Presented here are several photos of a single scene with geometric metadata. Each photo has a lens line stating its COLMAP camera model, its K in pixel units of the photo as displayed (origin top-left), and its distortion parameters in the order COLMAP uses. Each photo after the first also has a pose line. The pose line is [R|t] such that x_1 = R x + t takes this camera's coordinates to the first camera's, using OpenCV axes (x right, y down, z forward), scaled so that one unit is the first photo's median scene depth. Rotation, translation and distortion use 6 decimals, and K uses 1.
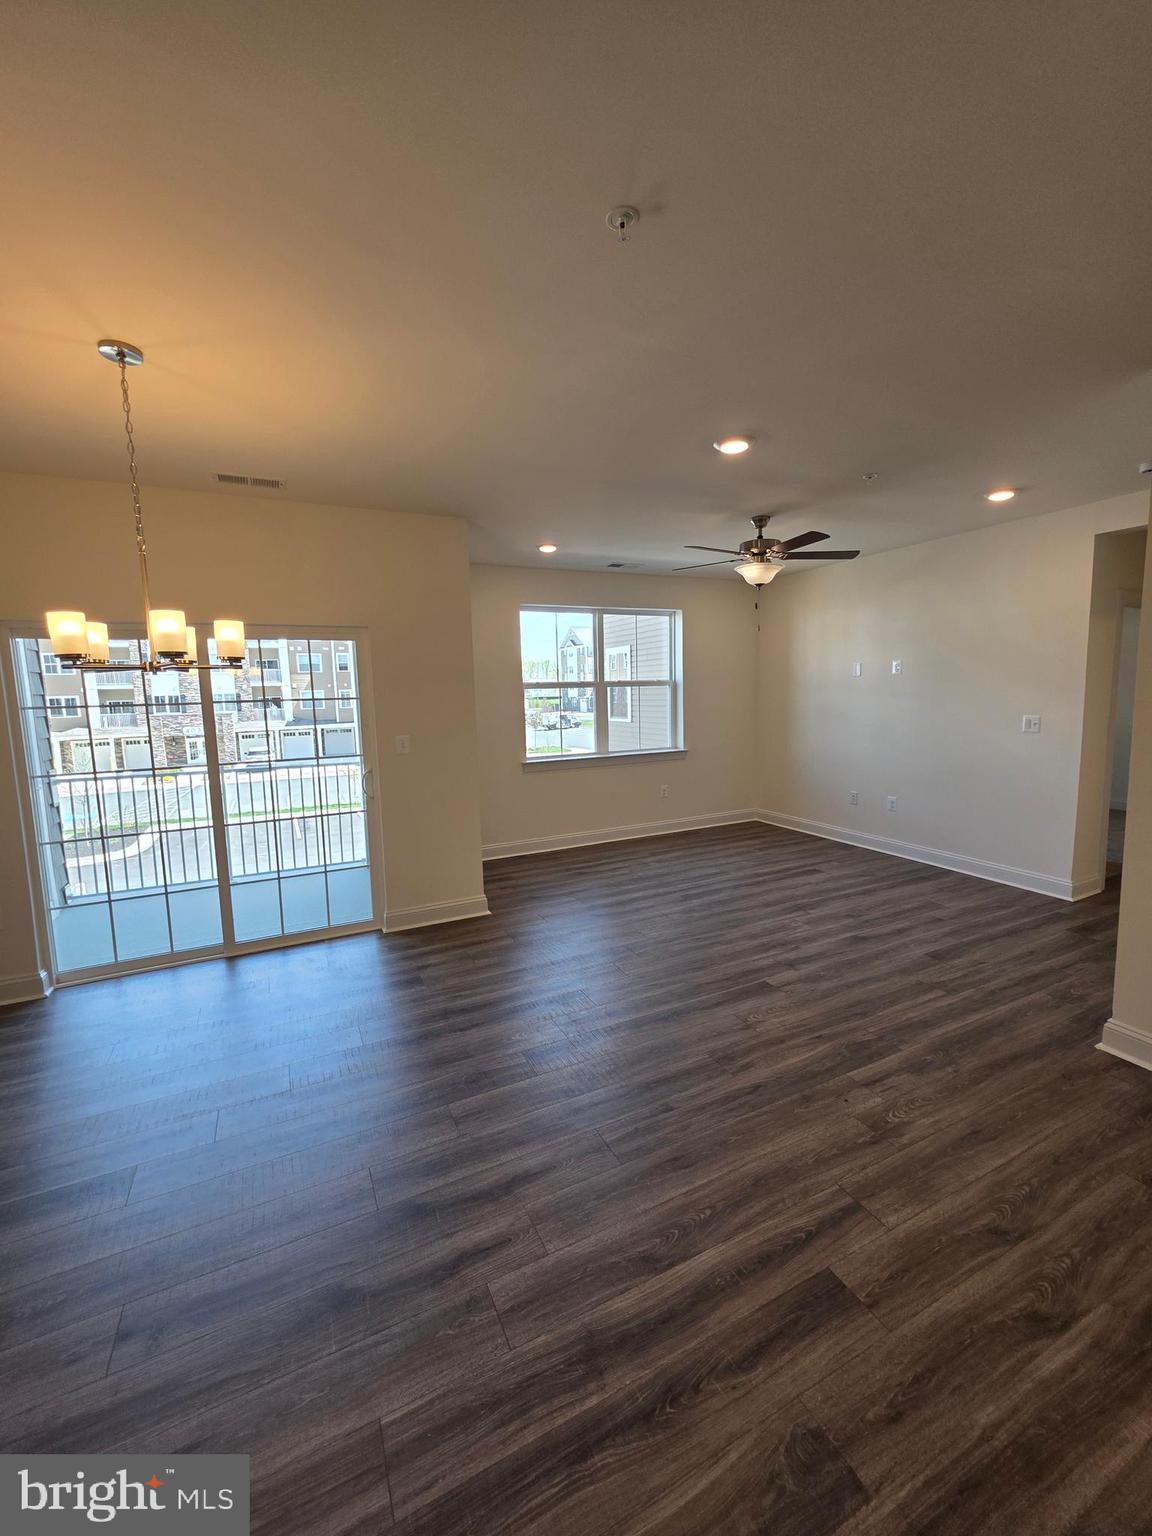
lens RADIAL K [[615.2, 0, 582.2], [0, 615.2, 764.4], [0, 0, 1]] dist [0.004048, -0.000071]
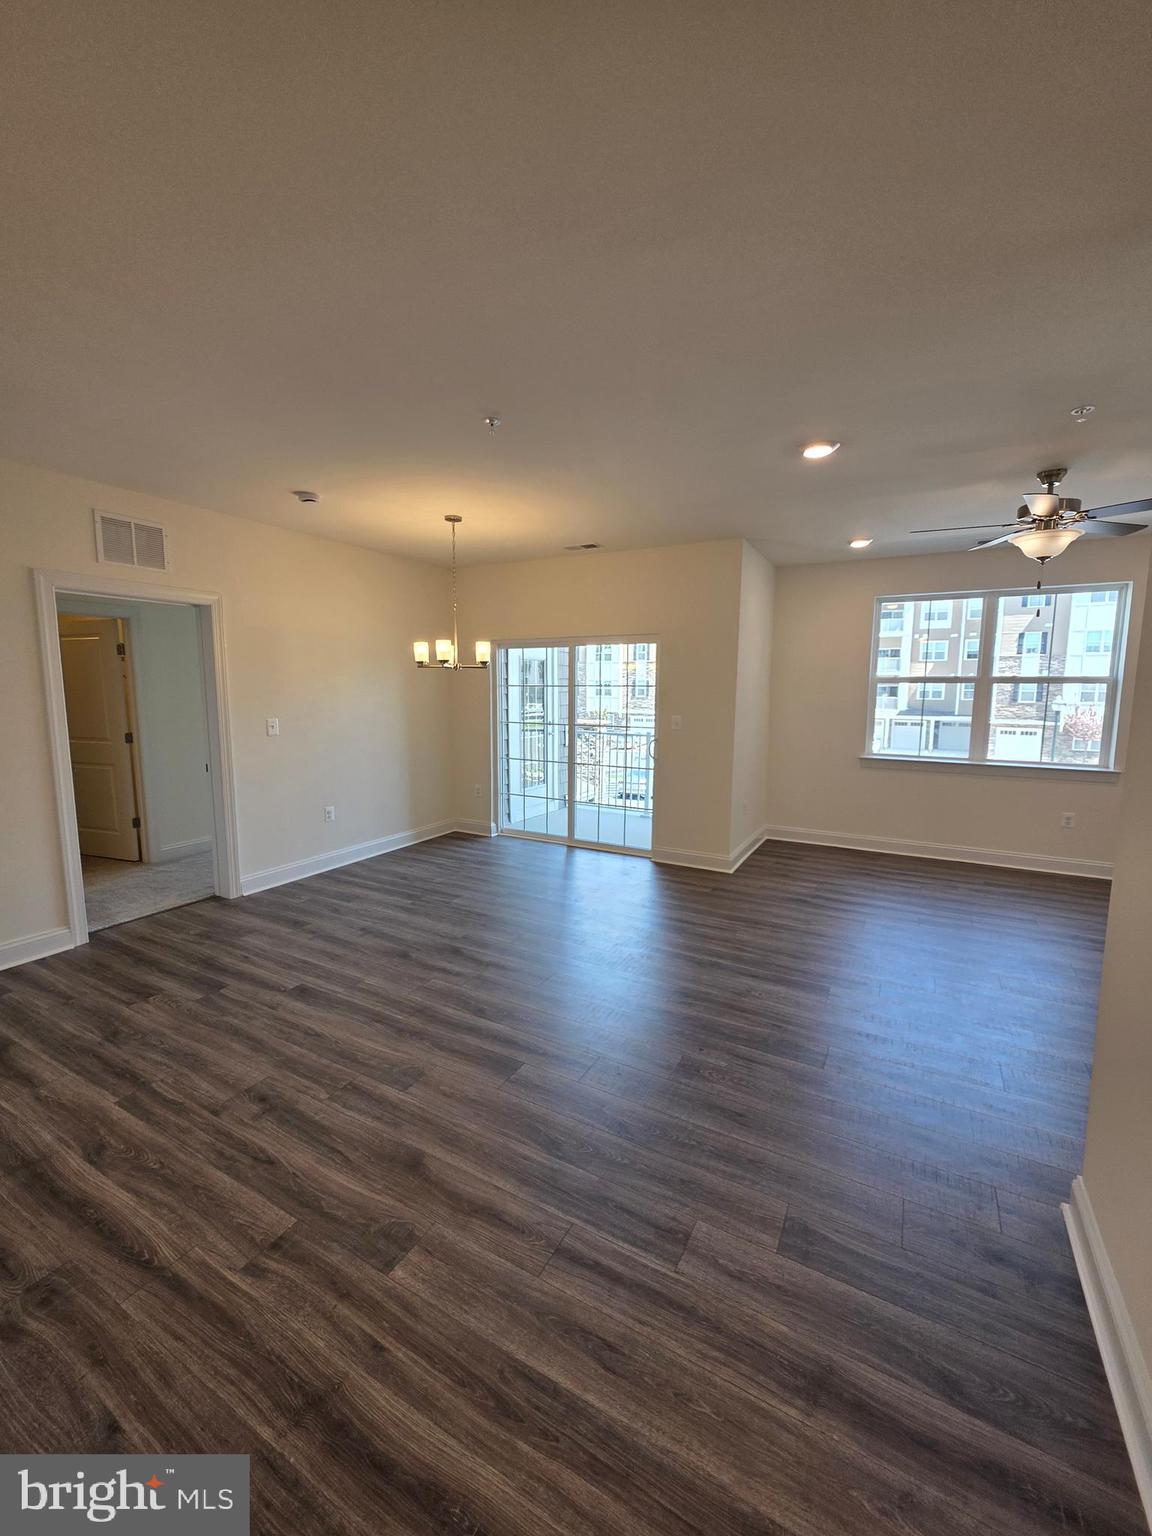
lens RADIAL K [[615.2, 0, 583.6], [0, 615.2, 771.0], [0, 0, 1]] dist [0.004048, -0.000071]
pose [[0.580122, 0.141728, -0.802104, 0.601719], [-0.118587, 0.988949, 0.088975, -0.021473], [0.805851, 0.043503, 0.590518, 0.068065]]
